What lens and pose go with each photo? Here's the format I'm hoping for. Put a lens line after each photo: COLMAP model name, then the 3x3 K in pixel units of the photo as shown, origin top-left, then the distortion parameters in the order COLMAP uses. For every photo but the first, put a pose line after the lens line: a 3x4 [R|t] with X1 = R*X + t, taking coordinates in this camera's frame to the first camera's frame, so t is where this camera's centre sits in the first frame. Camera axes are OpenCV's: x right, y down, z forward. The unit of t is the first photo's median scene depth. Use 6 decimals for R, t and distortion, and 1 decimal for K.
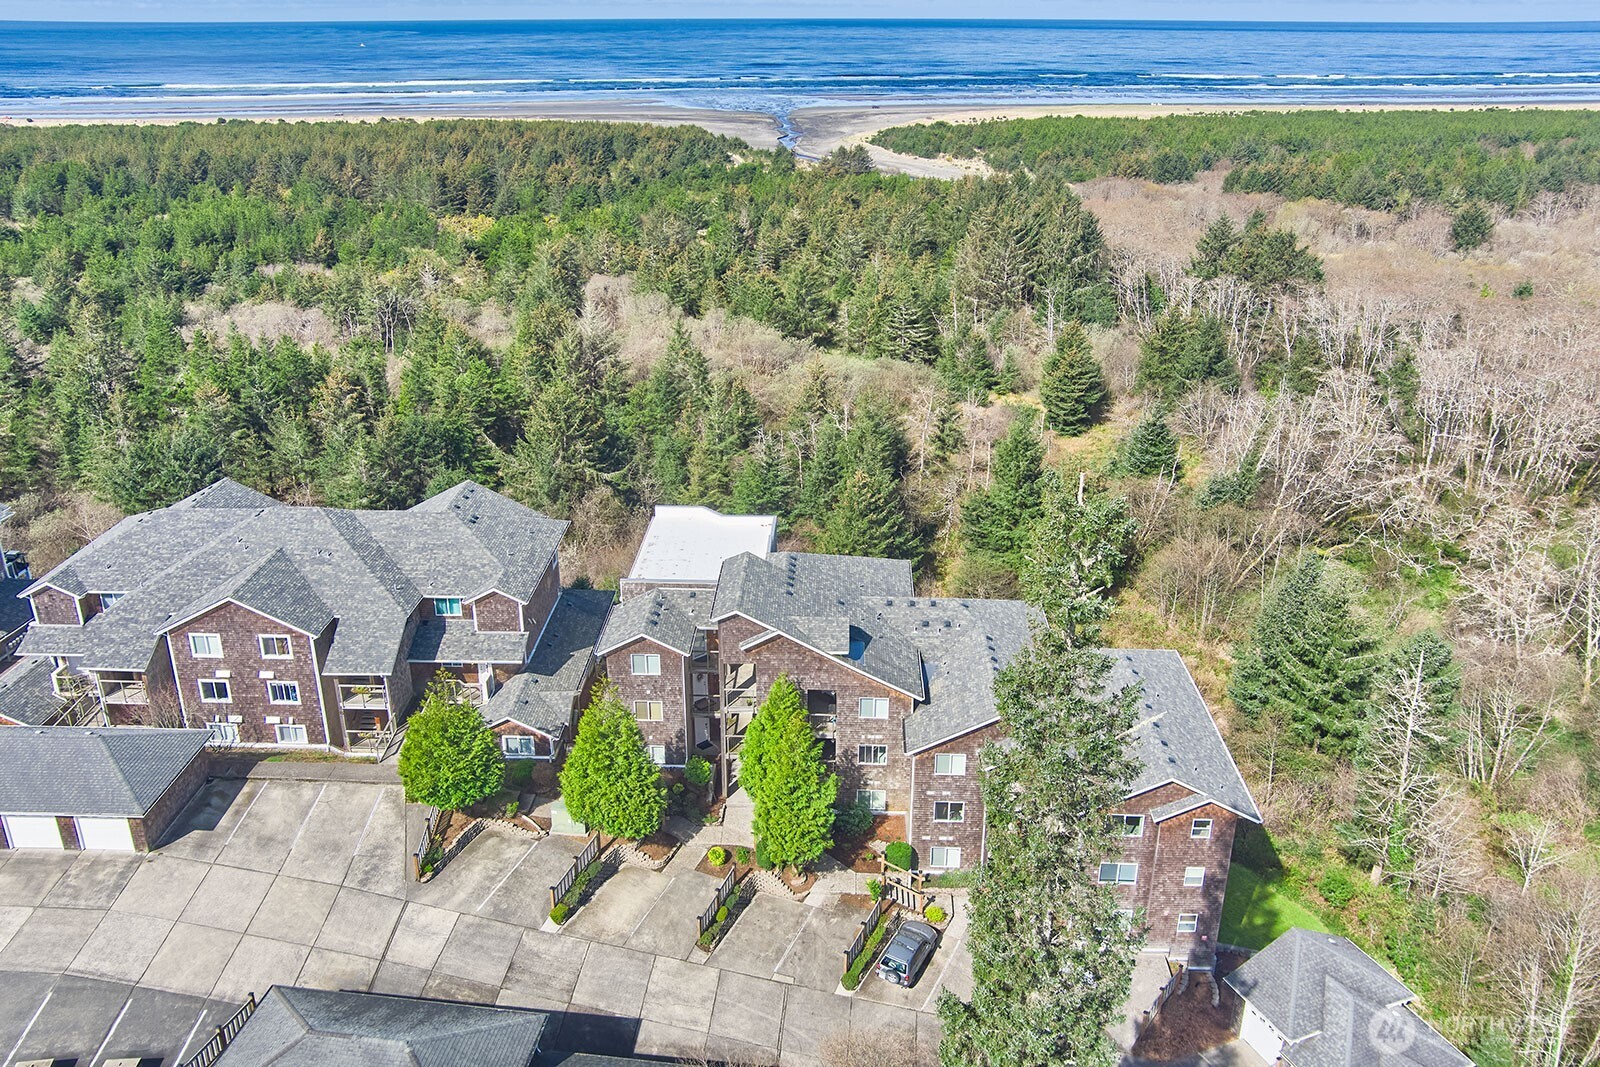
lens RADIAL K [[1223.5, 0, 767.5], [0, 1223.5, 532.5], [0, 0, 1]] dist [-0.056019, 0.000539]
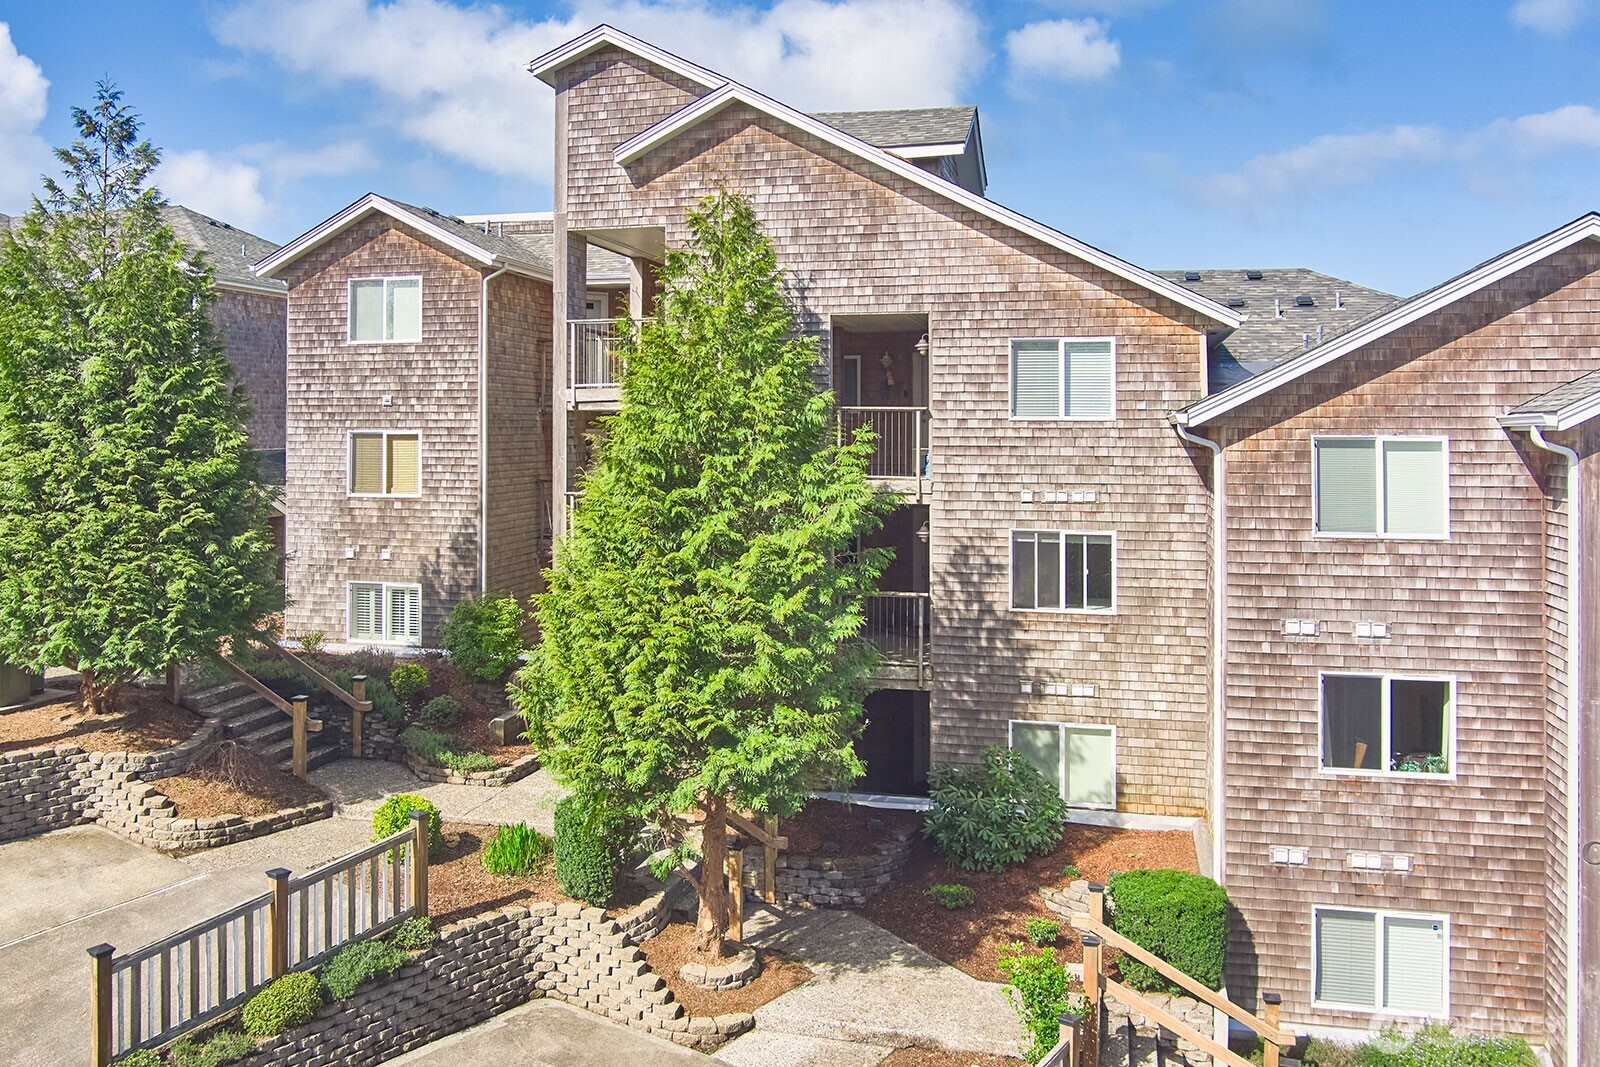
lens RADIAL K [[1223.5, 0, 767.5], [0, 1223.5, 532.5], [0, 0, 1]] dist [-0.056019, 0.000539]
pose [[0.975050, 0.010774, -0.221724, 0.083629], [-0.095187, 0.922629, -0.373758, 0.288693], [0.200542, 0.385538, 0.900635, 0.748155]]
